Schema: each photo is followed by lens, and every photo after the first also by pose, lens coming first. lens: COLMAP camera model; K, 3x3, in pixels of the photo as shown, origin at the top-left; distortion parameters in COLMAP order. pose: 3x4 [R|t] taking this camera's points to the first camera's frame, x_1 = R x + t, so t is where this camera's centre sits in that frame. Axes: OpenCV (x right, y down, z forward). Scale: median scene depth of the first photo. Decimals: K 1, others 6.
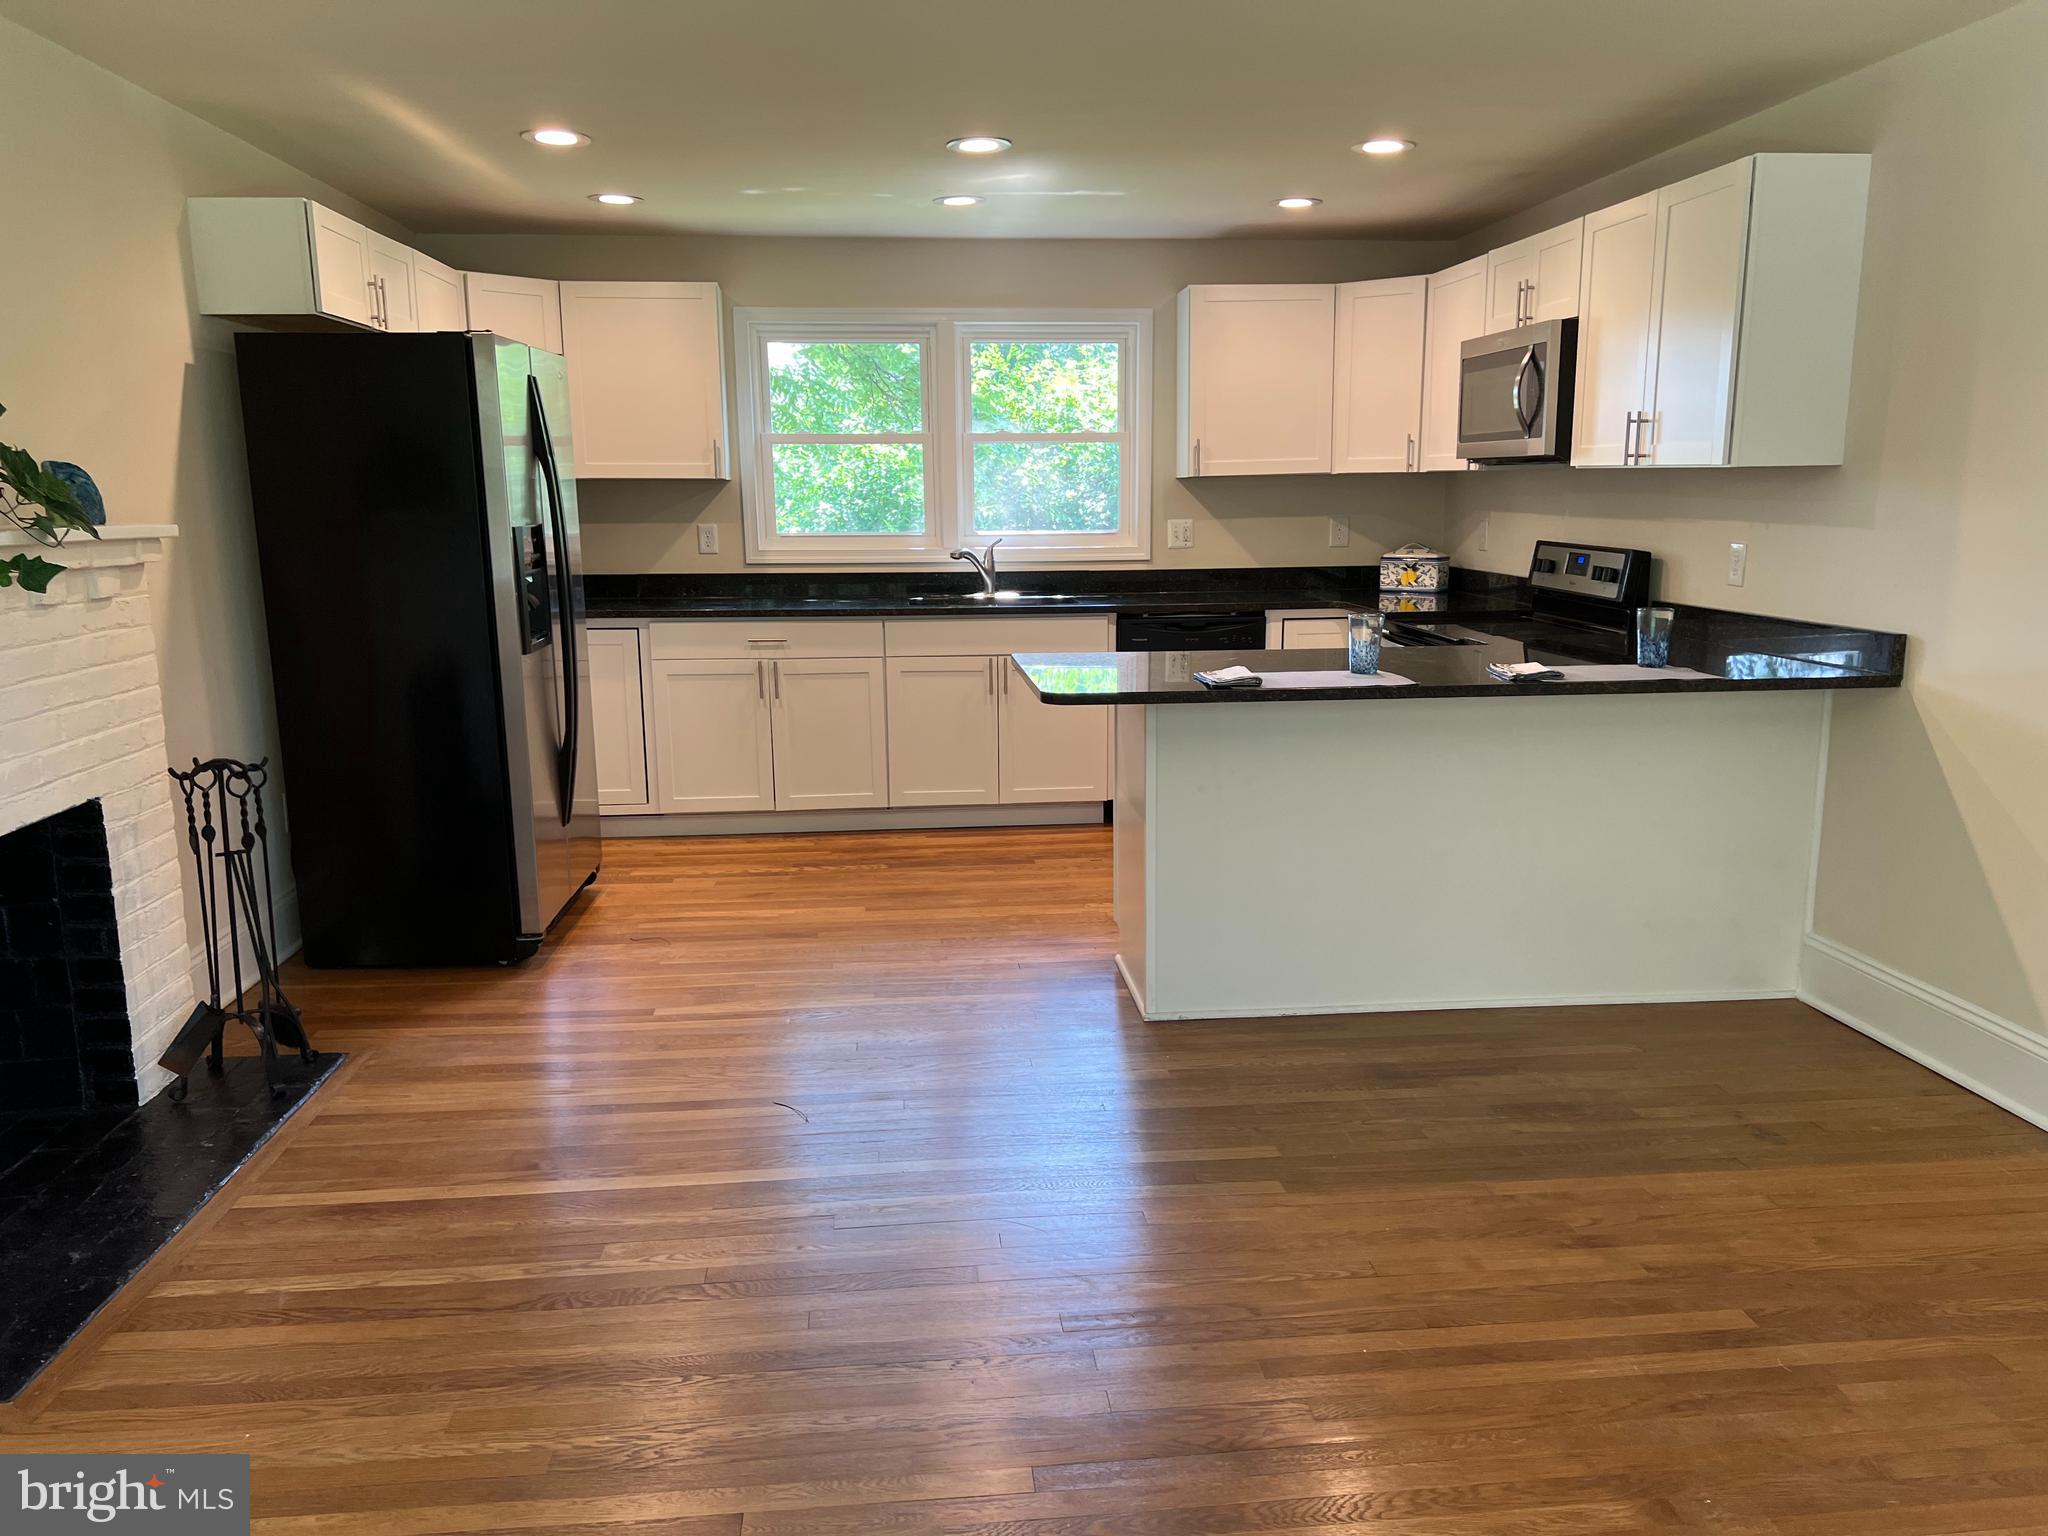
lens RADIAL K [[1536.7, 0, 1023.5], [0, 1536.7, 771.1], [0, 0, 1]] dist [0.047454, -0.055400]
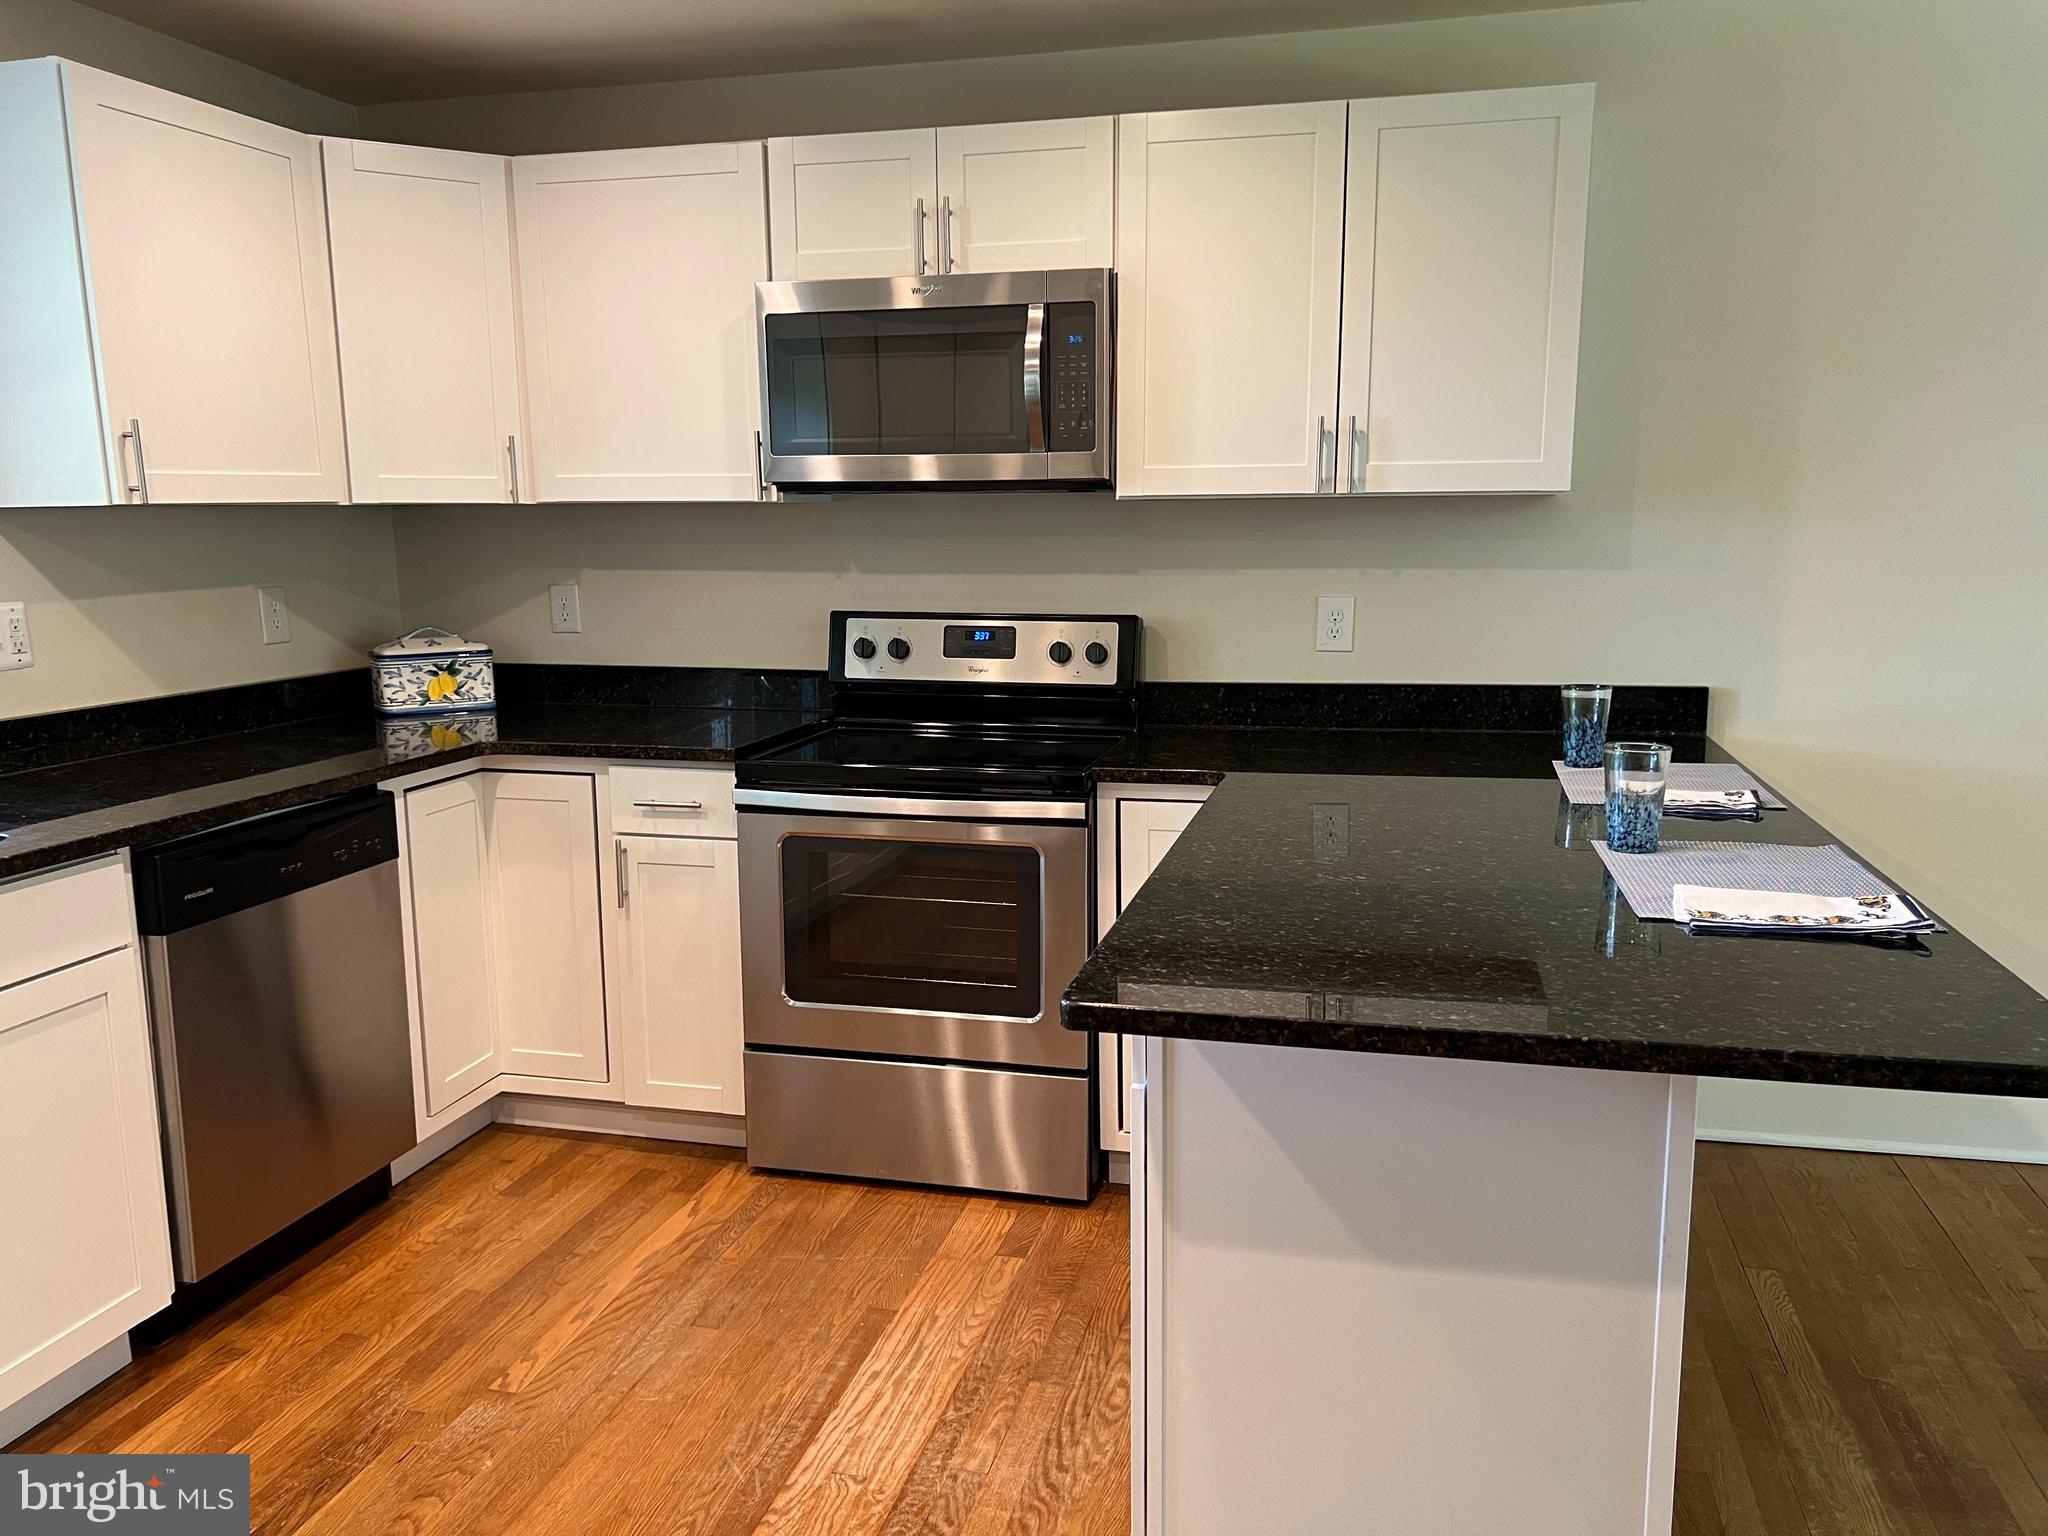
lens RADIAL K [[1536.7, 0, 1023.2], [0, 1536.7, 778.8], [0, 0, 1]] dist [0.047454, -0.055400]
pose [[0.333006, -0.153432, 0.930358, -0.258791], [0.180039, 0.978866, 0.096990, -0.128693], [-0.925577, 0.135202, 0.353592, 0.709475]]
